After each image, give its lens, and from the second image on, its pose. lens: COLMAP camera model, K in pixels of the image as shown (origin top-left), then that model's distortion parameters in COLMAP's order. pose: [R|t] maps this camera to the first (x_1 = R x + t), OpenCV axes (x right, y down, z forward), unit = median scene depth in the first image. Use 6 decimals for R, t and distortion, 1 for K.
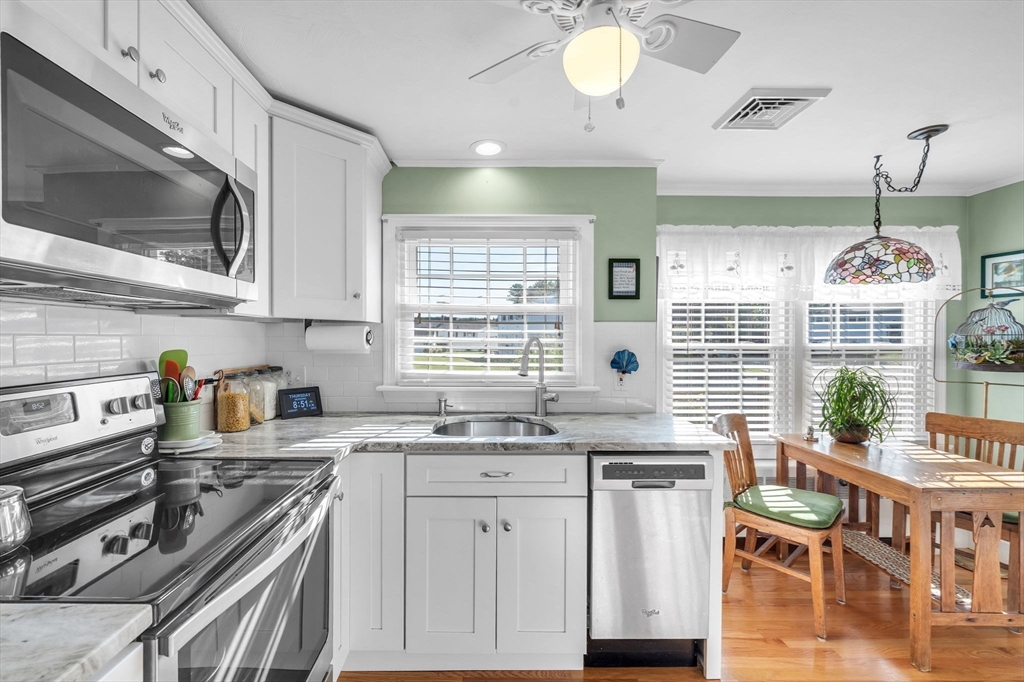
lens RADIAL K [[429.4, 0, 512.0], [0, 429.4, 341.0], [0, 0, 1]] dist [0.000204, 0.000118]
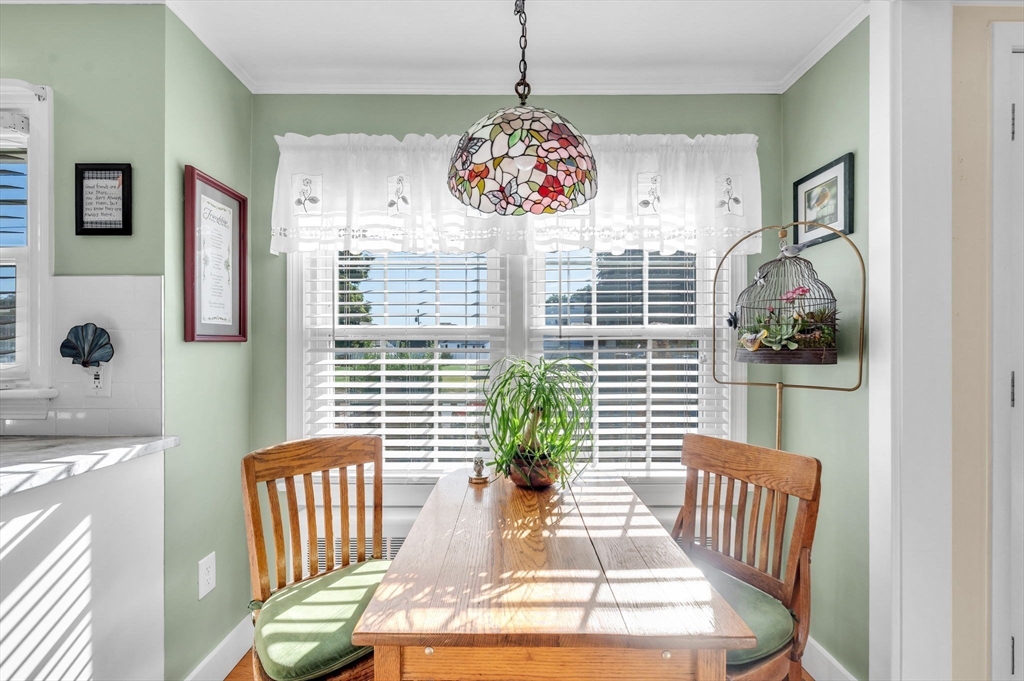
lens RADIAL K [[429.1, 0, 508.8], [0, 429.1, 348.1], [0, 0, 1]] dist [0.001925, 0.000210]
pose [[0.999985, -0.001808, -0.005155, 0.768699], [0.001762, 0.999959, -0.008838, 0.055091], [0.005170, 0.008829, 0.999948, 0.421182]]
